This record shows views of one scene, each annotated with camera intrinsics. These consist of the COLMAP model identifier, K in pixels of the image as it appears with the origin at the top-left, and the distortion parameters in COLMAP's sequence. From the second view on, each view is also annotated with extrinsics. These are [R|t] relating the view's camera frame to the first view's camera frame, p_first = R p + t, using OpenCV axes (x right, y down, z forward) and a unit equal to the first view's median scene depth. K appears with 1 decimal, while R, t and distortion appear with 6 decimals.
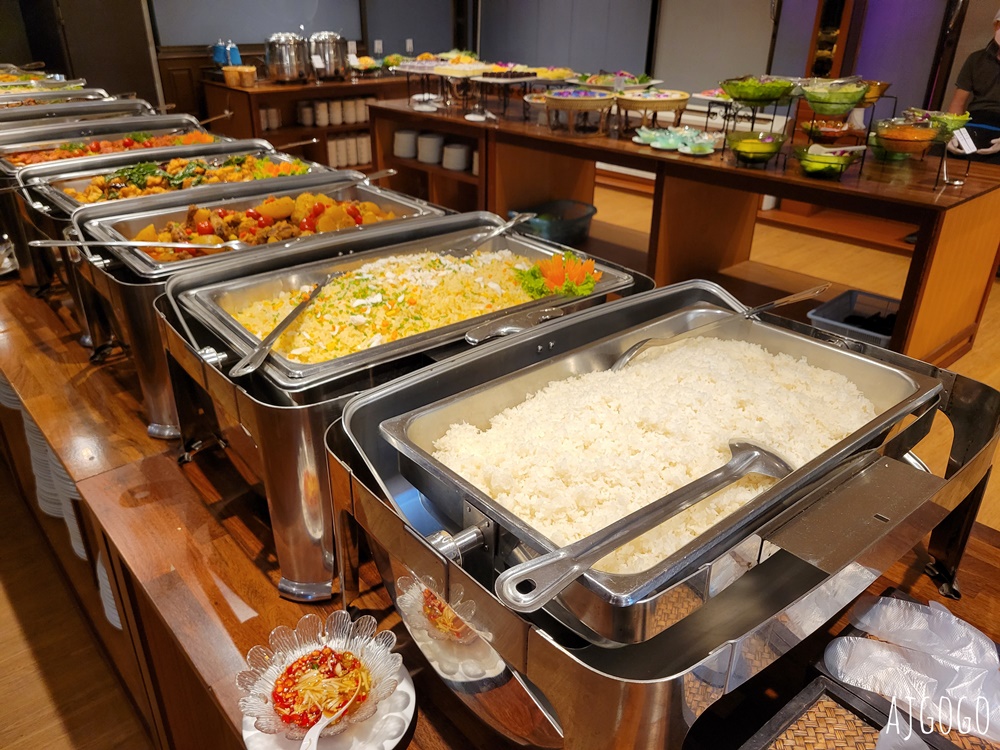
lens RADIAL K [[758.0, 0, 500.0], [0, 758.0, 375.0], [0, 0, 1]] dist [0.050781, -0.045166]
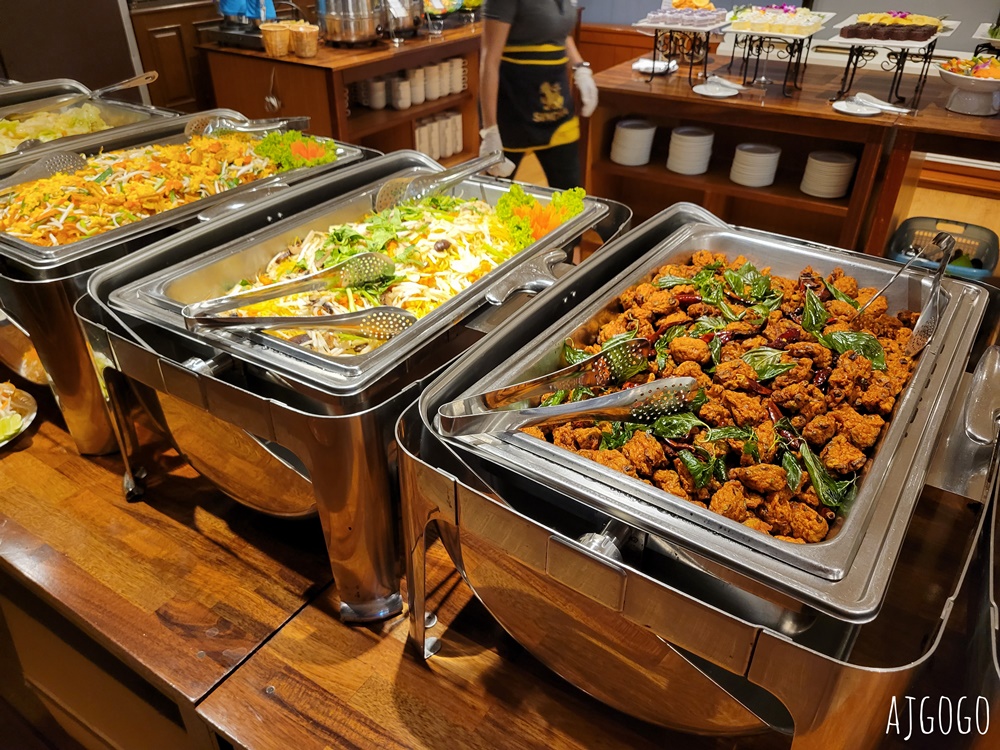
lens RADIAL K [[724.3, 0, 500.0], [0, 724.3, 375.0], [0, 0, 1]] dist [0.049453, -0.038353]
pose [[0.960243, -0.155562, 0.231807, -0.359622], [0.126804, 0.982799, 0.134262, -0.185723], [-0.248706, -0.099530, 0.963452, 0.371579]]
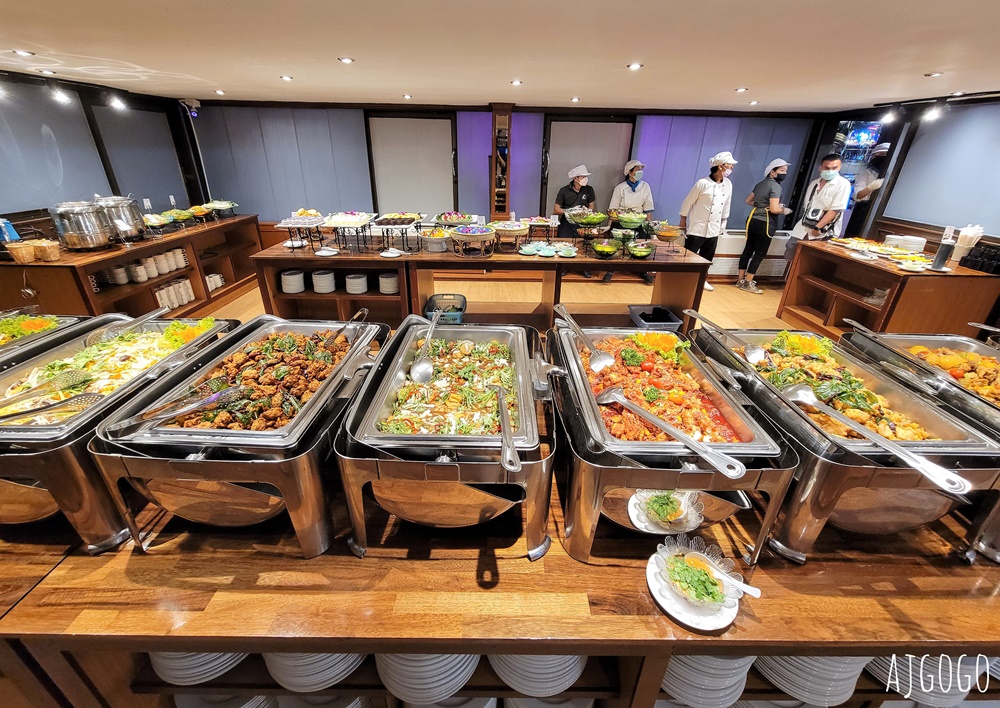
lens RADIAL K [[397.9, 0, 491.1], [0, 397.9, 340.5], [0, 0, 1]] dist [-0.001441, -0.000480]
pose [[0.658695, -0.319012, 0.681434, -0.341250], [0.324194, 0.937620, 0.125569, -0.170638], [-0.678984, 0.138205, 0.721027, 0.291591]]
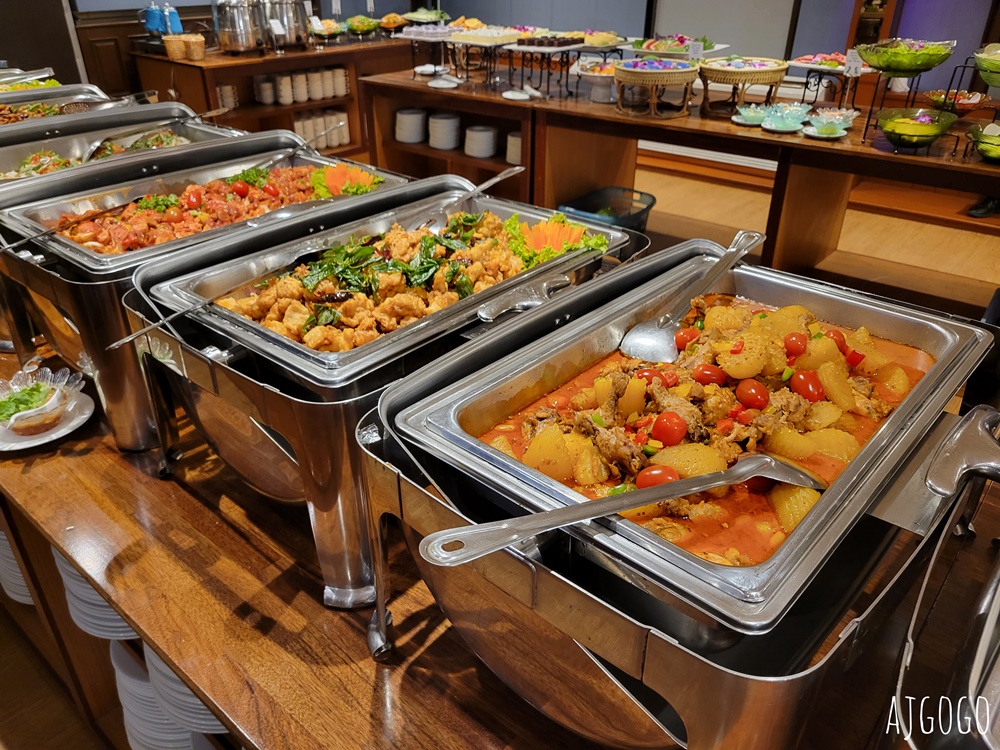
lens RADIAL K [[758.0, 0, 500.0], [0, 758.0, 375.0], [0, 0, 1]] dist [0.050781, -0.045166]
pose [[0.990040, -0.074492, 0.119464, -0.130398], [0.068291, 0.996138, 0.055195, -0.061608], [-0.123114, -0.046487, 0.991303, 0.124156]]
